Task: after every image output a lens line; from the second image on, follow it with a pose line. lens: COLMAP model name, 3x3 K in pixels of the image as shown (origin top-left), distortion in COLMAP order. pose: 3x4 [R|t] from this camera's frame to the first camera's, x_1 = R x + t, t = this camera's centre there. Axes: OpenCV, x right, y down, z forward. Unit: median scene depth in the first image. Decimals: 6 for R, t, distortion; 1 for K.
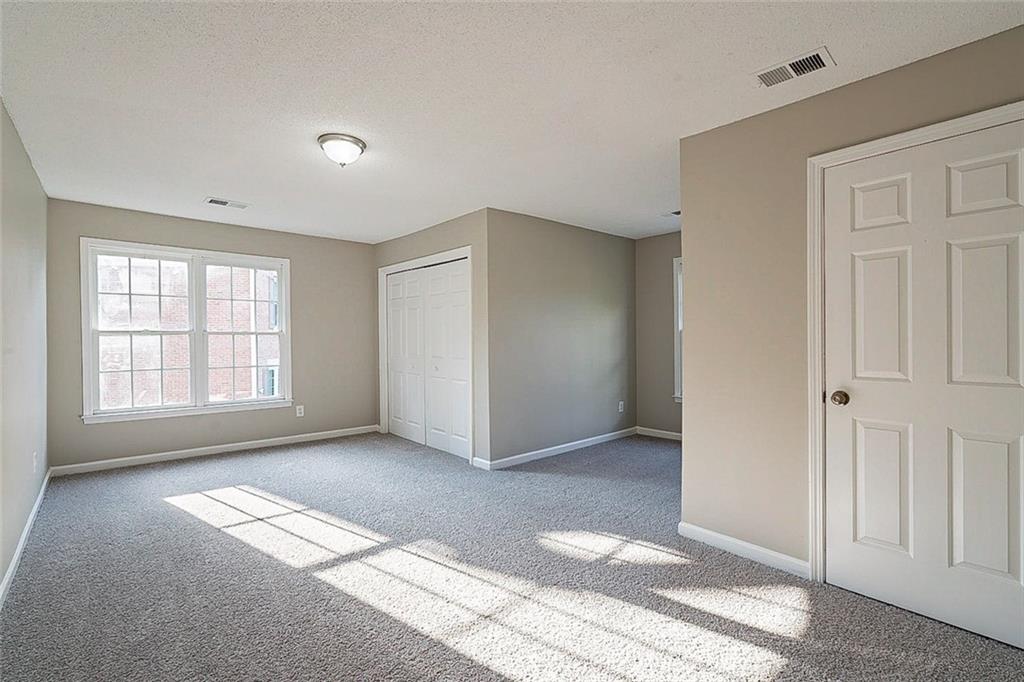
lens RADIAL K [[460.7, 0, 510.6], [0, 460.7, 343.8], [0, 0, 1]] dist [-0.003603, 0.001345]
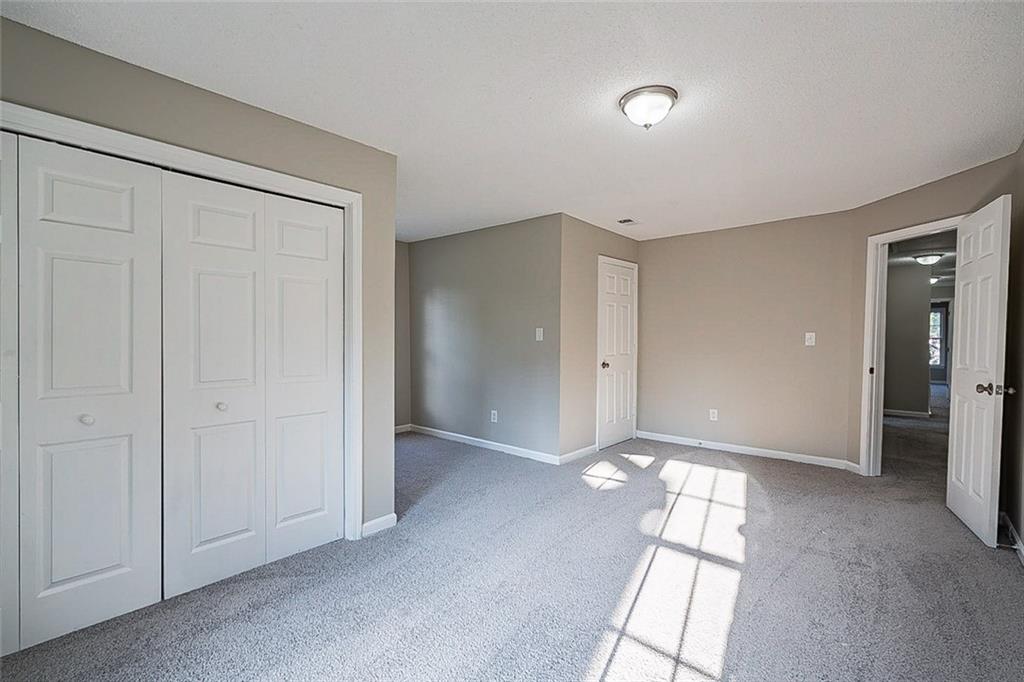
lens RADIAL K [[460.7, 0, 515.3], [0, 460.7, 337.8], [0, 0, 1]] dist [-0.003603, 0.001345]
pose [[-0.152031, -0.012130, 0.988301, -1.058522], [-0.001881, 0.999926, 0.011983, -0.033463], [-0.988374, -0.000037, -0.152042, 1.260874]]
